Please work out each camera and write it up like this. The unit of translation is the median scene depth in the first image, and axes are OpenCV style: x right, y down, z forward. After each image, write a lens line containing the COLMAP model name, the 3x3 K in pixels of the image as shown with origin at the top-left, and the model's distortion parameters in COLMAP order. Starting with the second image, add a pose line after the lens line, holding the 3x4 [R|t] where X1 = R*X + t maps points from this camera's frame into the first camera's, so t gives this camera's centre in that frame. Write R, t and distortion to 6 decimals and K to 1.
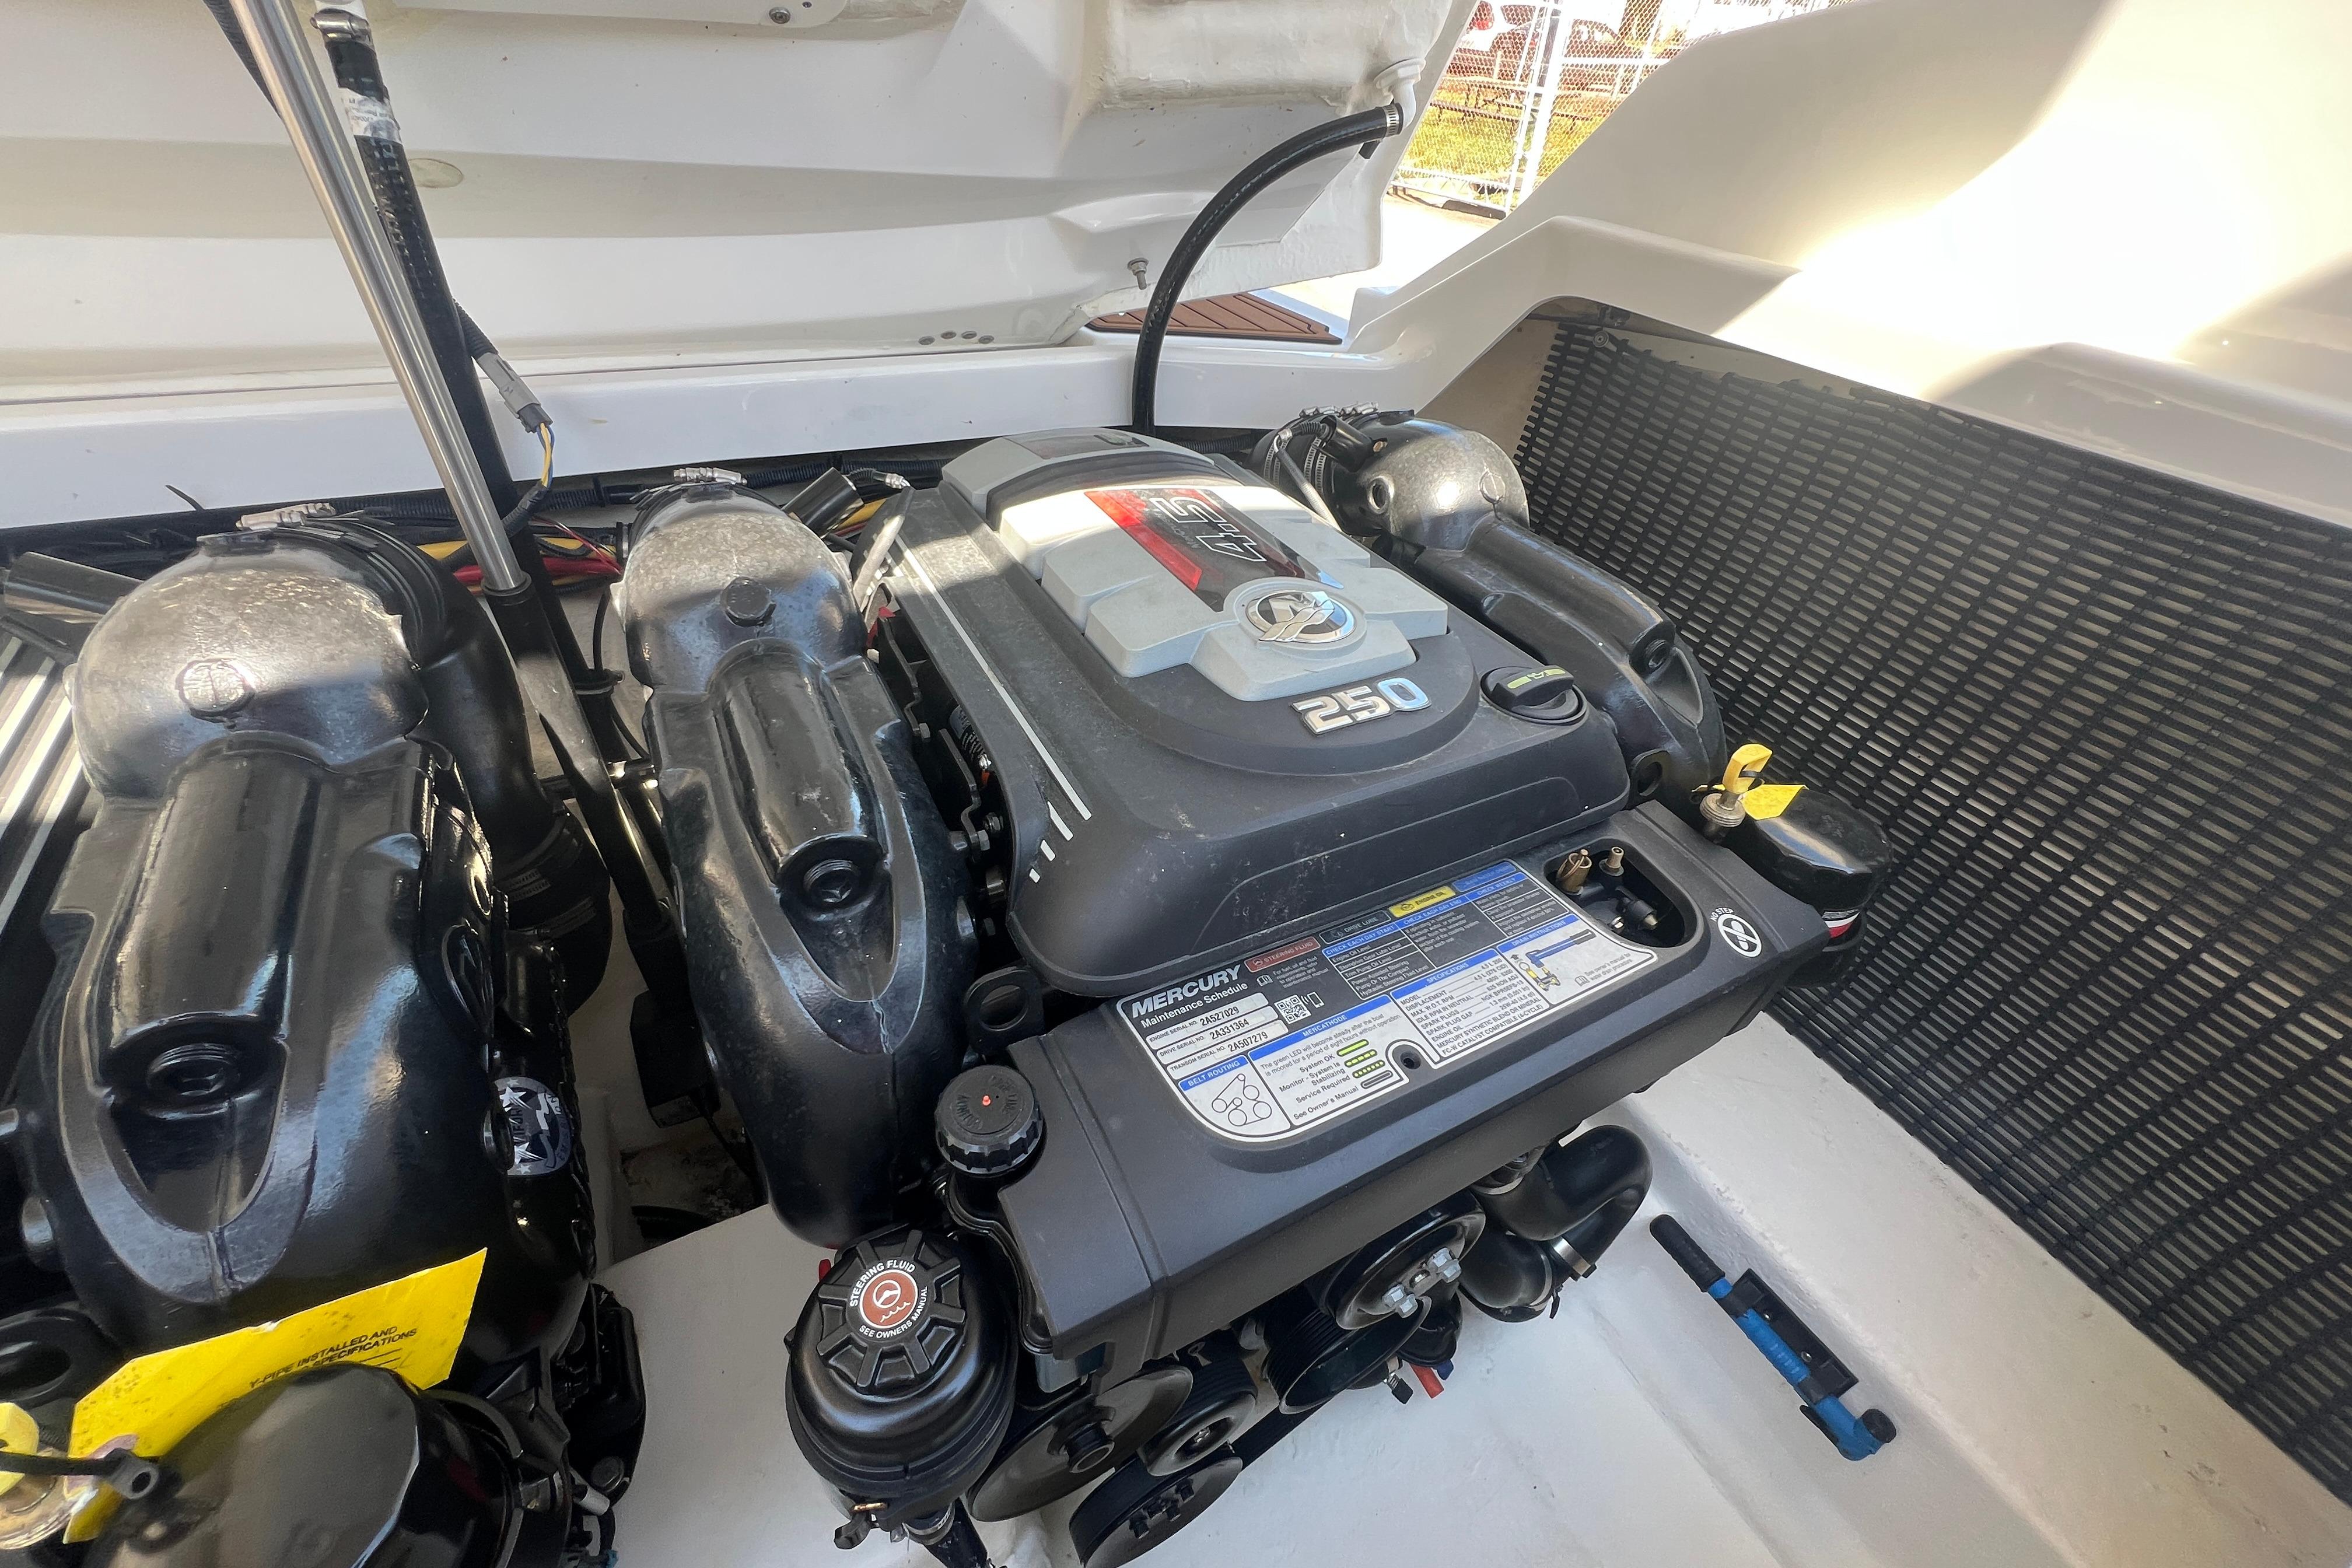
lens RADIAL K [[942.6, 0, 1168.5], [0, 942.6, 779.4], [0, 0, 1]] dist [-0.004080, 0.000399]
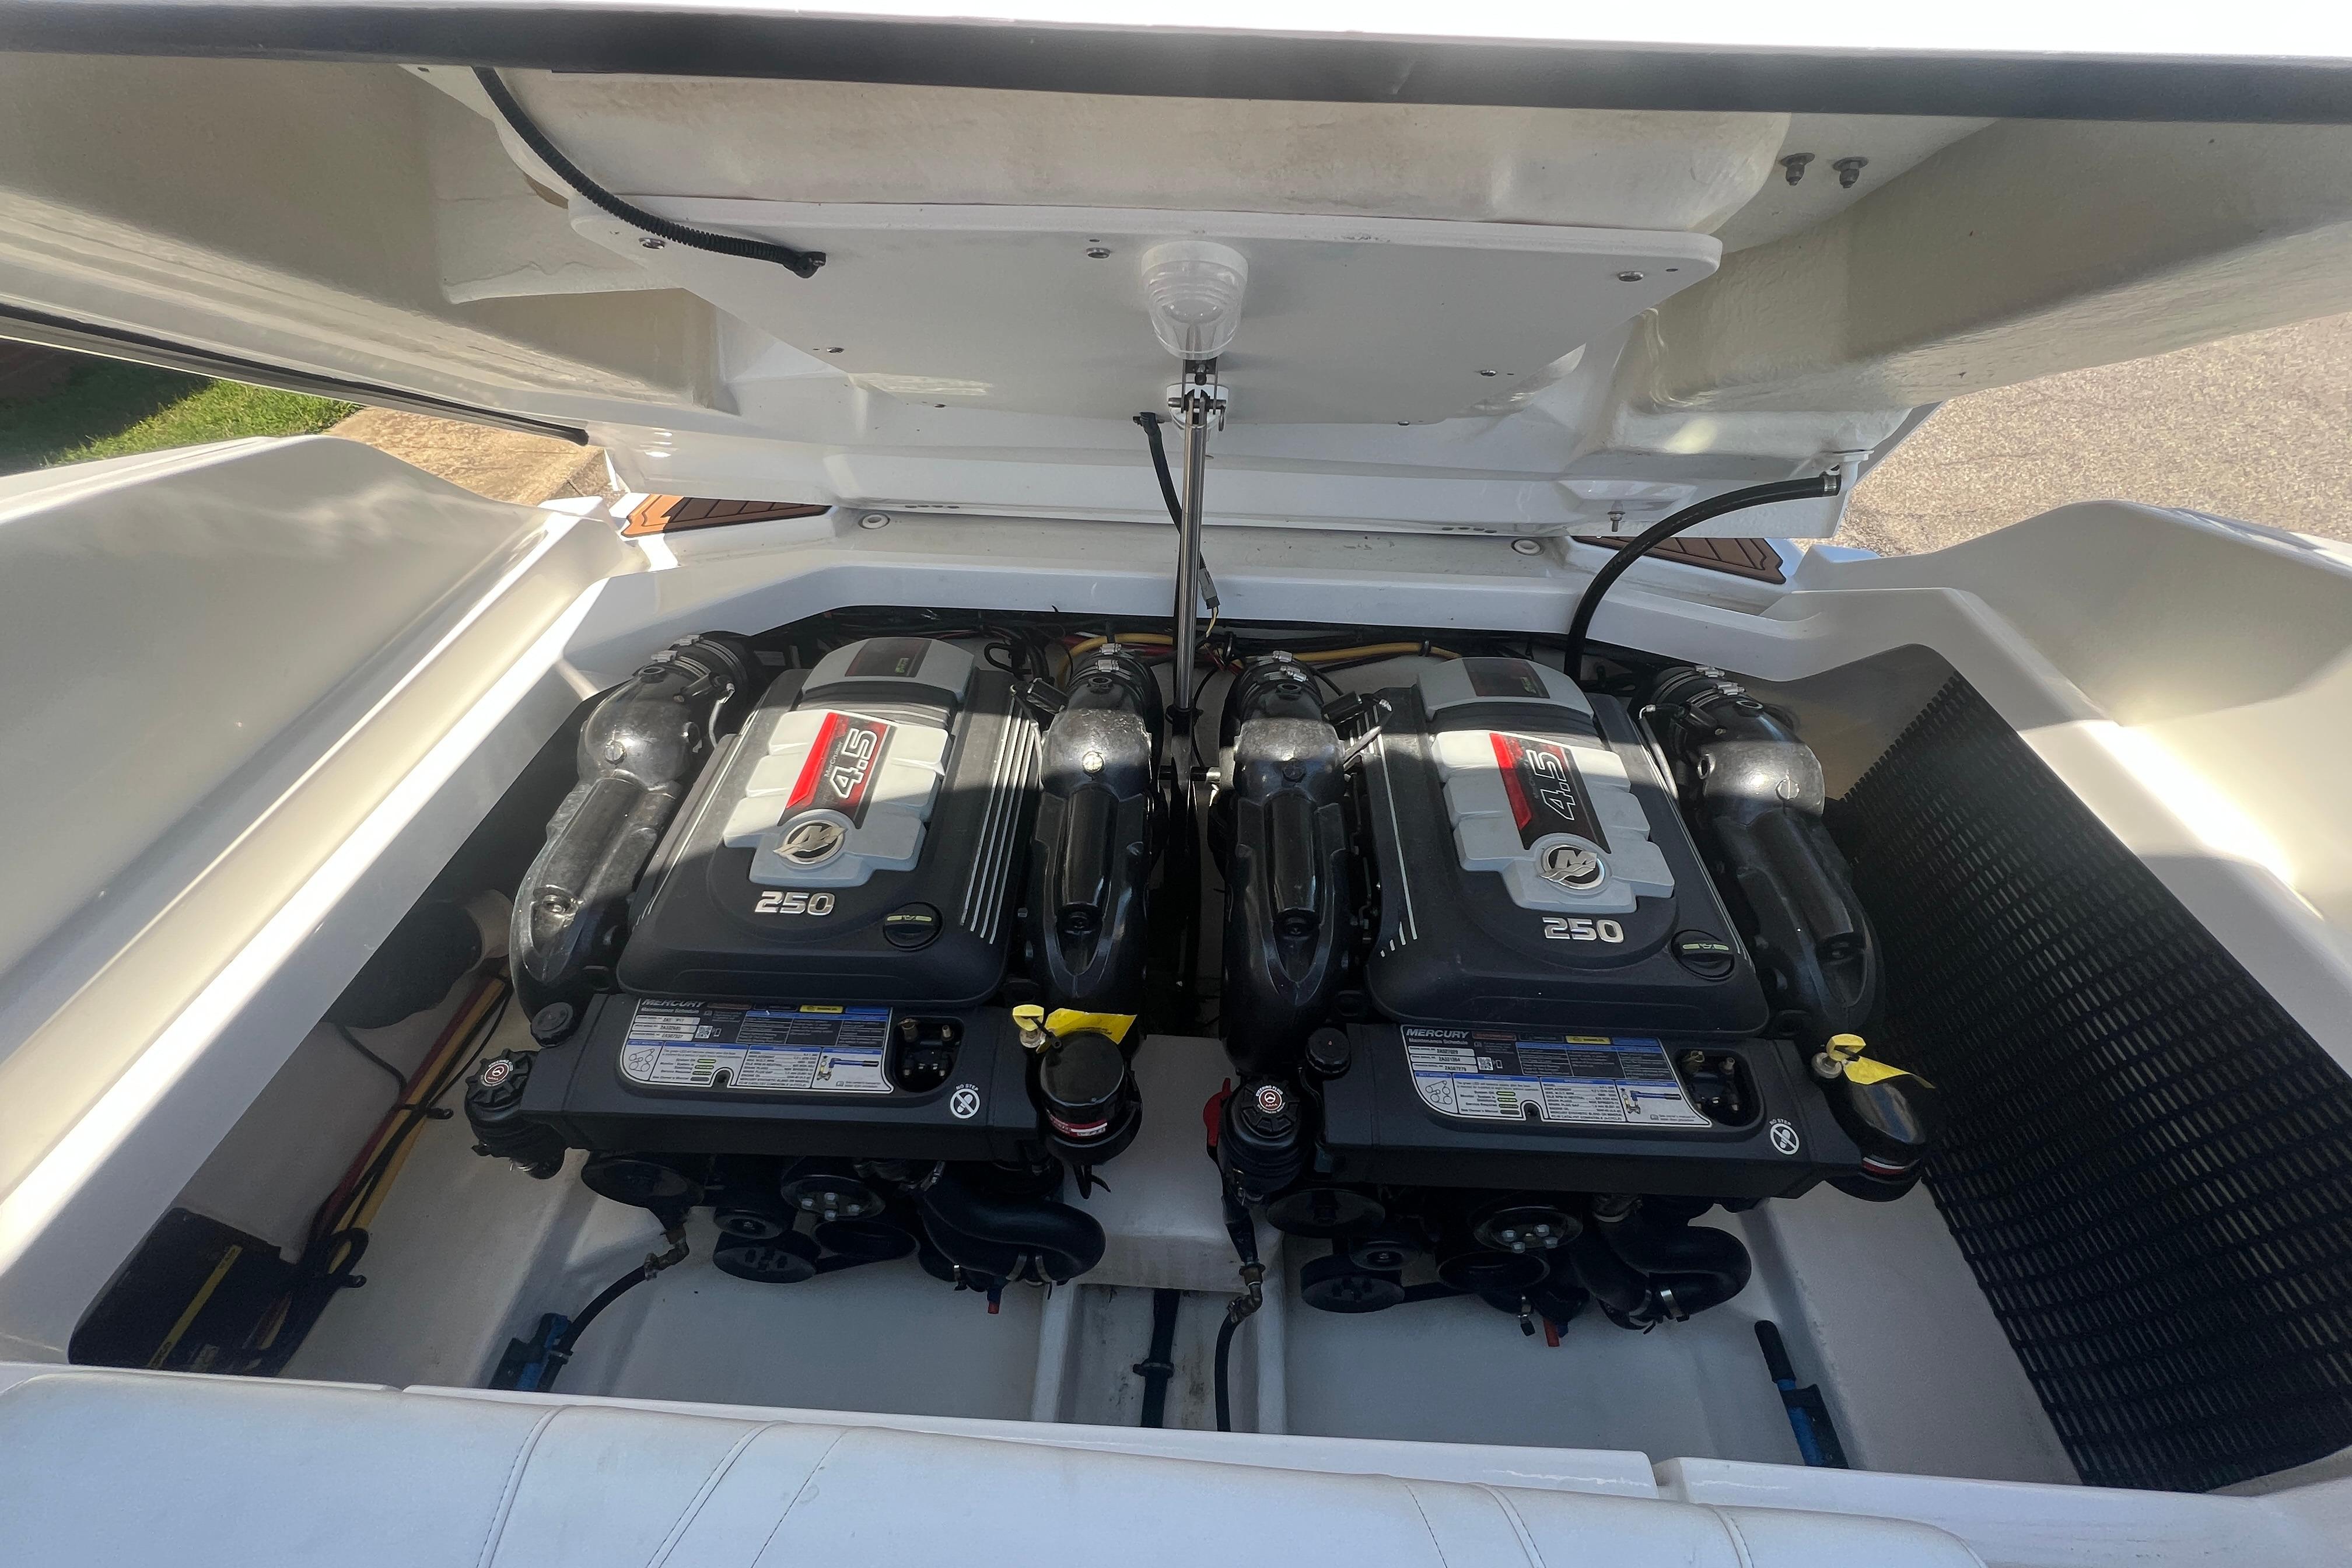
lens RADIAL K [[942.6, 0, 1168.5], [0, 942.6, 779.4], [0, 0, 1]] dist [-0.004080, 0.000399]
pose [[0.860375, 0.306259, -0.407383, 0.164568], [-0.276291, 0.951947, 0.132133, -0.369897], [0.428274, -0.001128, 0.903648, -0.991044]]
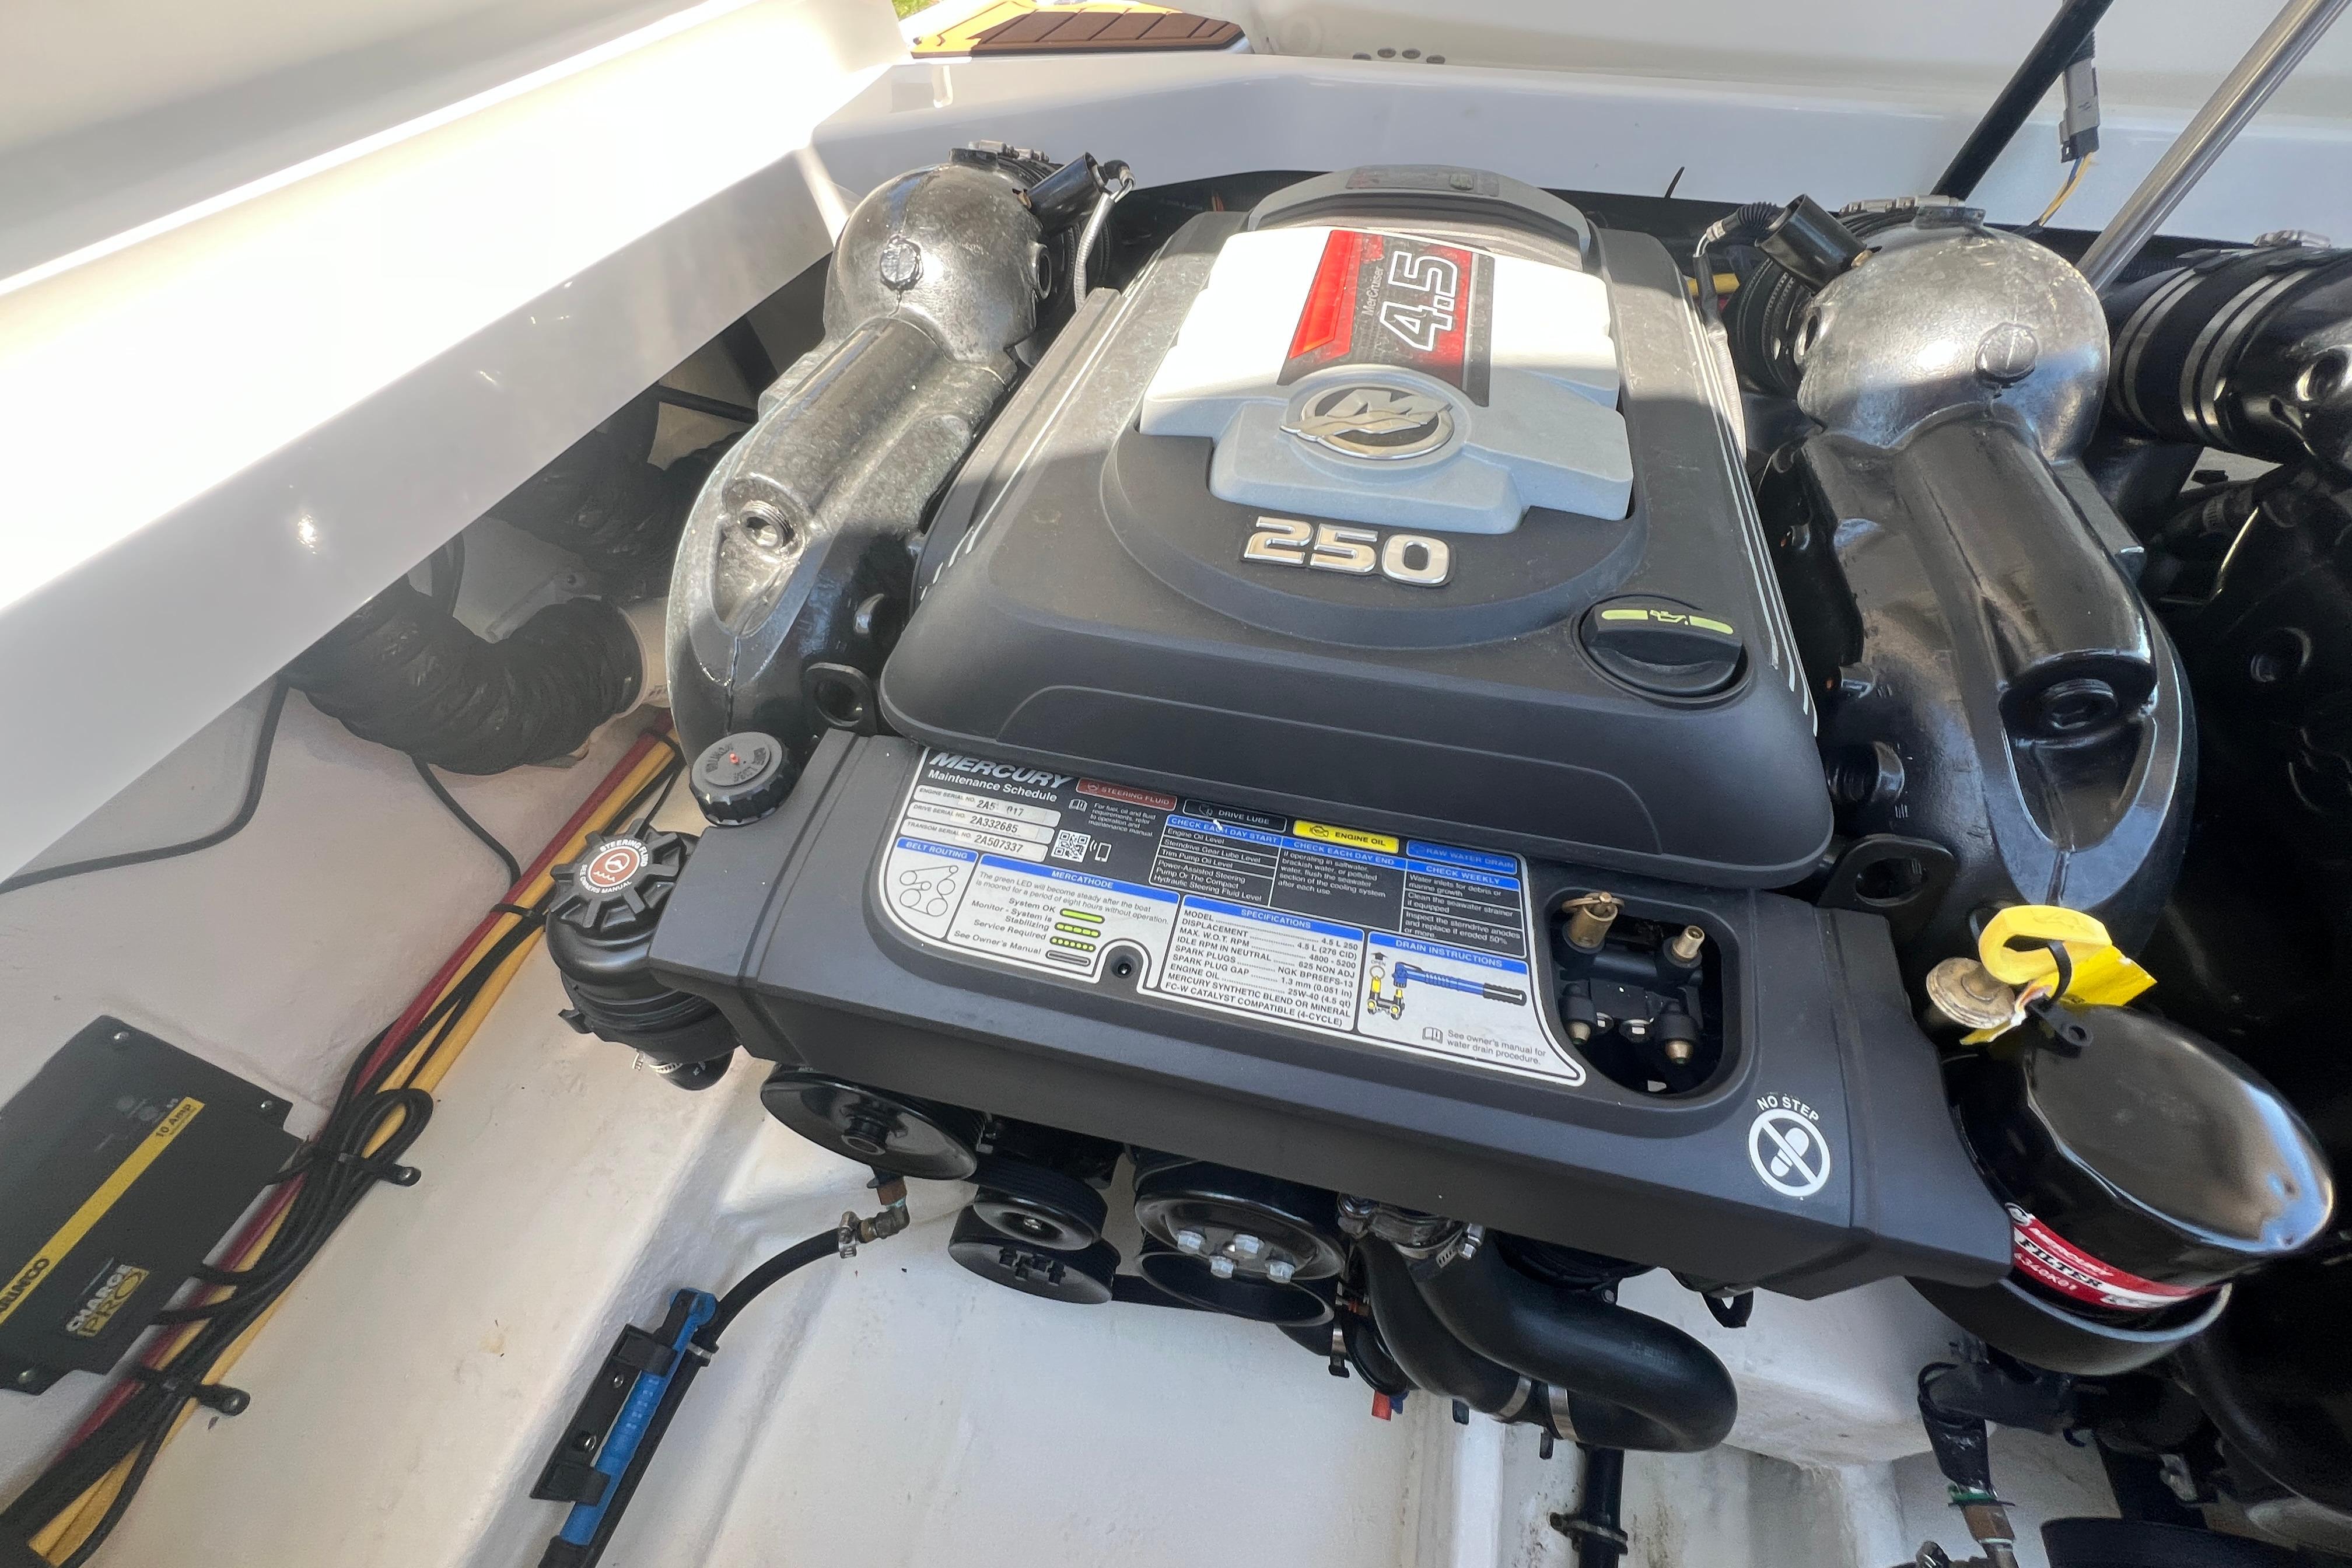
lens RADIAL K [[942.6, 0, 1168.5], [0, 942.6, 779.4], [0, 0, 1]] dist [-0.004080, 0.000399]
pose [[0.736719, 0.451437, -0.503438, -0.800499], [-0.370969, 0.892299, 0.257264, 0.322756], [0.565356, -0.002772, 0.824842, -0.297554]]
